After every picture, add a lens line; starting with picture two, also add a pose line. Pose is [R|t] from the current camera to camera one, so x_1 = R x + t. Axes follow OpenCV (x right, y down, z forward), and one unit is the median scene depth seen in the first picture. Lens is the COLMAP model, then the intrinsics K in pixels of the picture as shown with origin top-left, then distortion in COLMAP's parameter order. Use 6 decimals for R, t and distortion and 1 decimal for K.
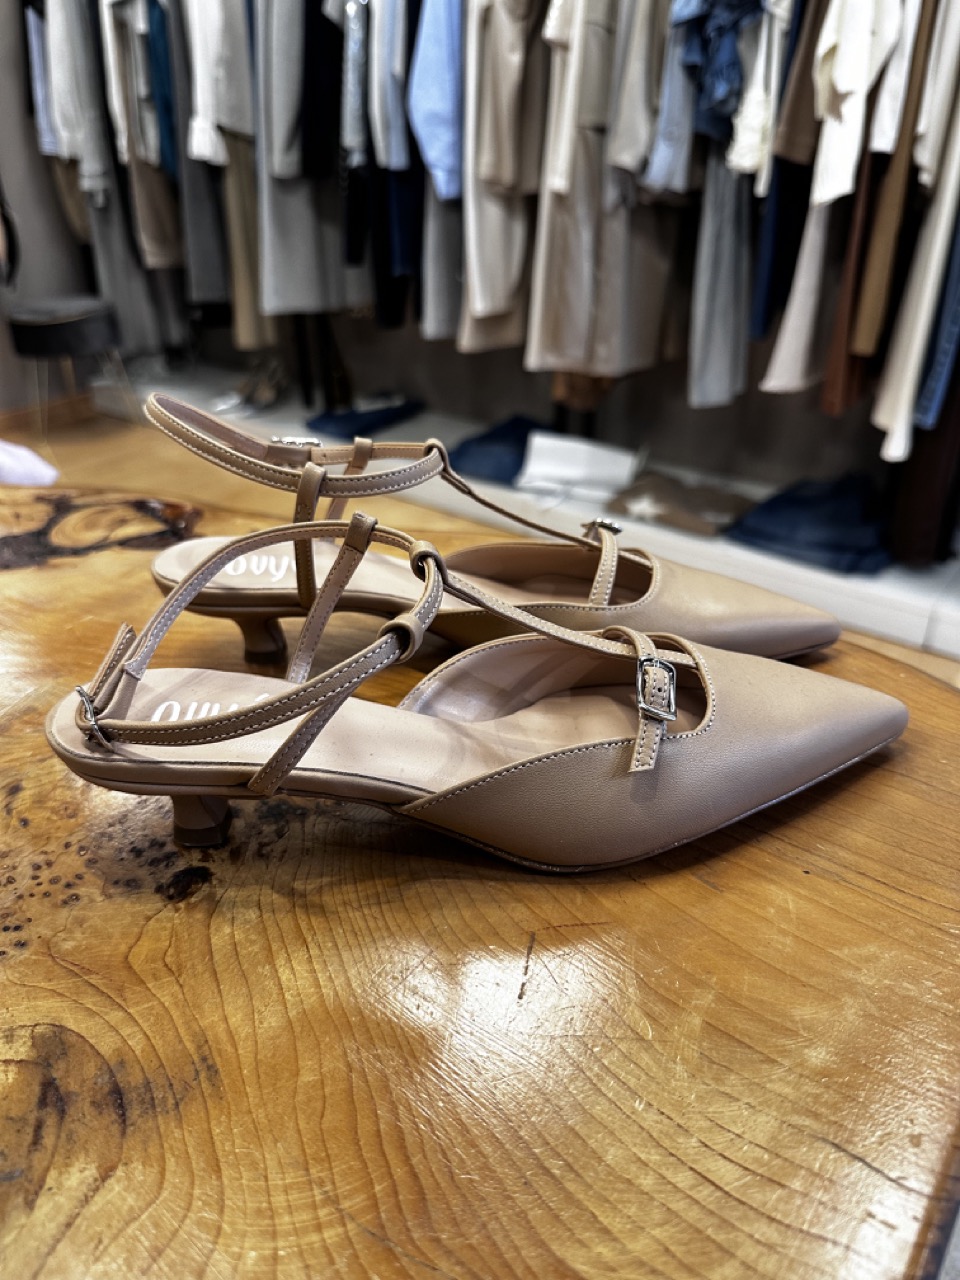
lens RADIAL K [[906.7, 0, 487.2], [0, 906.7, 635.5], [0, 0, 1]] dist [-0.031746, 0.001256]
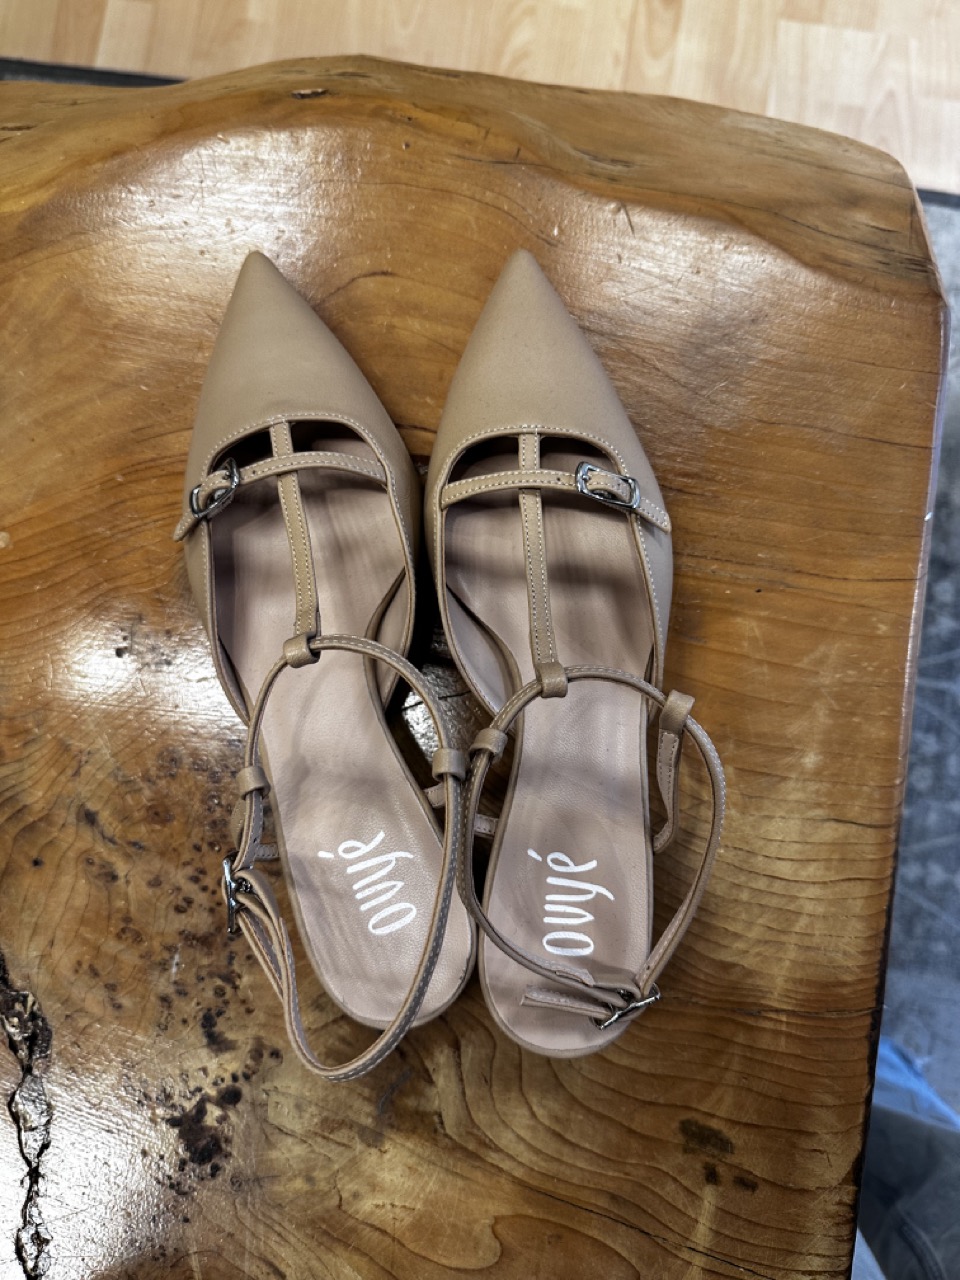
lens RADIAL K [[894.2, 0, 470.7], [0, 894.2, 645.3], [0, 0, 1]] dist [-0.029632, 0.003805]
pose [[0.877541, -0.477553, 0.043176, -0.011607], [0.246255, 0.526106, 0.813985, -0.107170], [-0.411436, -0.703673, 0.579279, 0.053405]]
